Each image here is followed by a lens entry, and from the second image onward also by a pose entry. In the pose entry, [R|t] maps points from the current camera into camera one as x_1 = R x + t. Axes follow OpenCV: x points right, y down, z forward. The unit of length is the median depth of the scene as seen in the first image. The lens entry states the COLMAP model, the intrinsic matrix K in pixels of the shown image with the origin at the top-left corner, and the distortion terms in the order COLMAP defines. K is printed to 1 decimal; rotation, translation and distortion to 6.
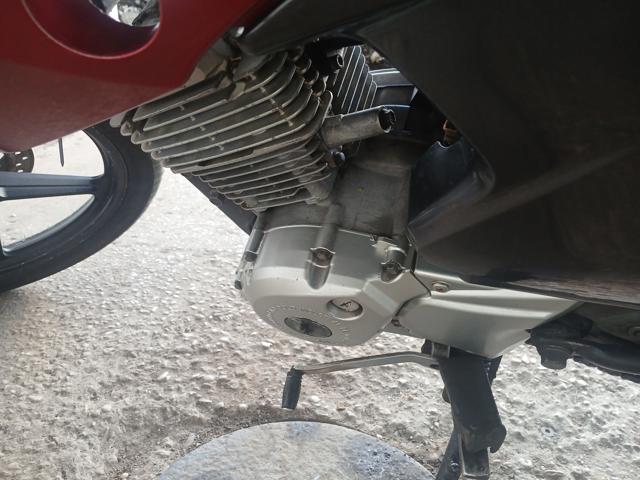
lens RADIAL K [[503.7, 0, 321.2], [0, 503.7, 240.1], [0, 0, 1]] dist [-0.013456, -0.014959]
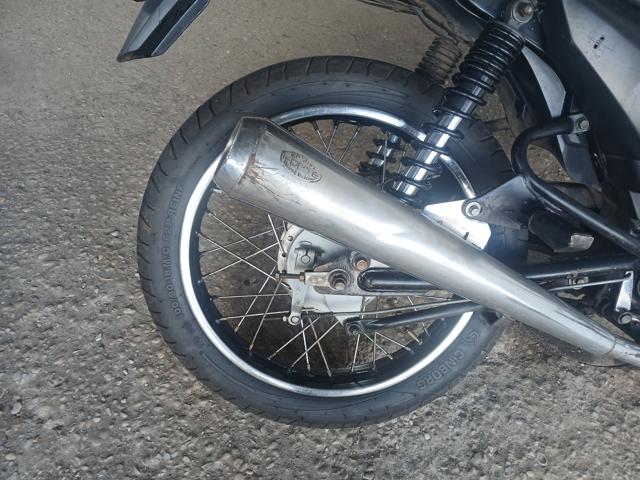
lens RADIAL K [[503.7, 0, 320.7], [0, 503.7, 243.1], [0, 0, 1]] dist [-0.013456, -0.014959]
pose [[-0.933056, 0.073076, -0.352231, 1.354027], [-0.329330, 0.220431, 0.918124, -0.841209], [0.144735, 0.972661, -0.181608, 0.747965]]
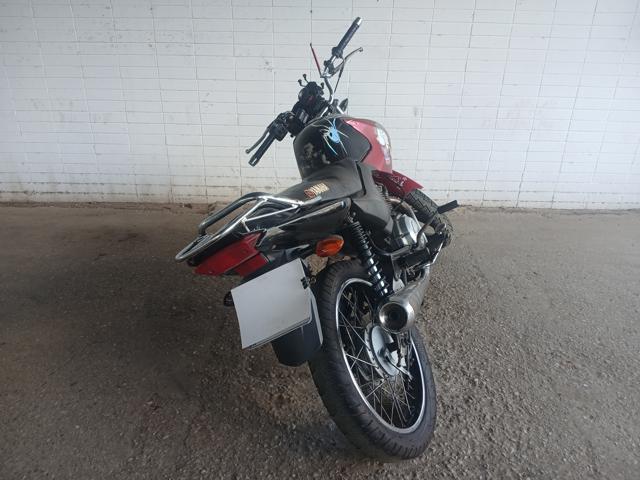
lens RADIAL K [[503.7, 0, 319.3], [0, 503.7, 239.7], [0, 0, 1]] dist [-0.013456, -0.014959]
pose [[0.068209, 0.363793, -0.928979, 2.696827], [-0.414573, 0.857283, 0.305278, -0.771191], [0.907456, 0.364307, 0.209294, -0.246576]]
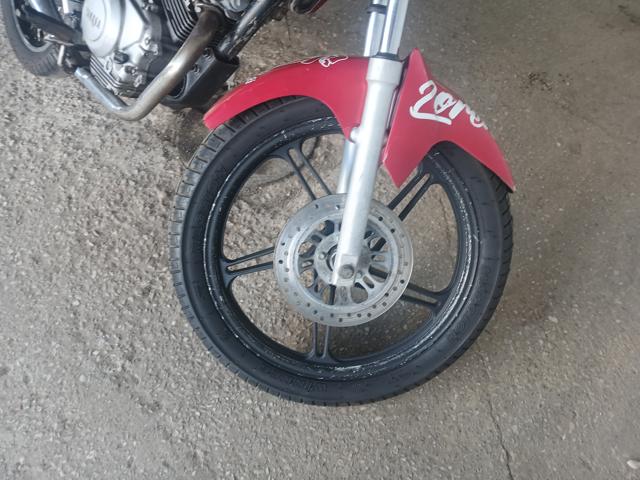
lens RADIAL K [[503.7, 0, 321.2], [0, 503.7, 240.8], [0, 0, 1]] dist [-0.013456, -0.014959]
pose [[-0.823915, -0.504362, 0.258423, -0.982419], [0.181392, 0.197313, 0.963413, -1.292796], [-0.536899, 0.840647, -0.071082, 1.054002]]
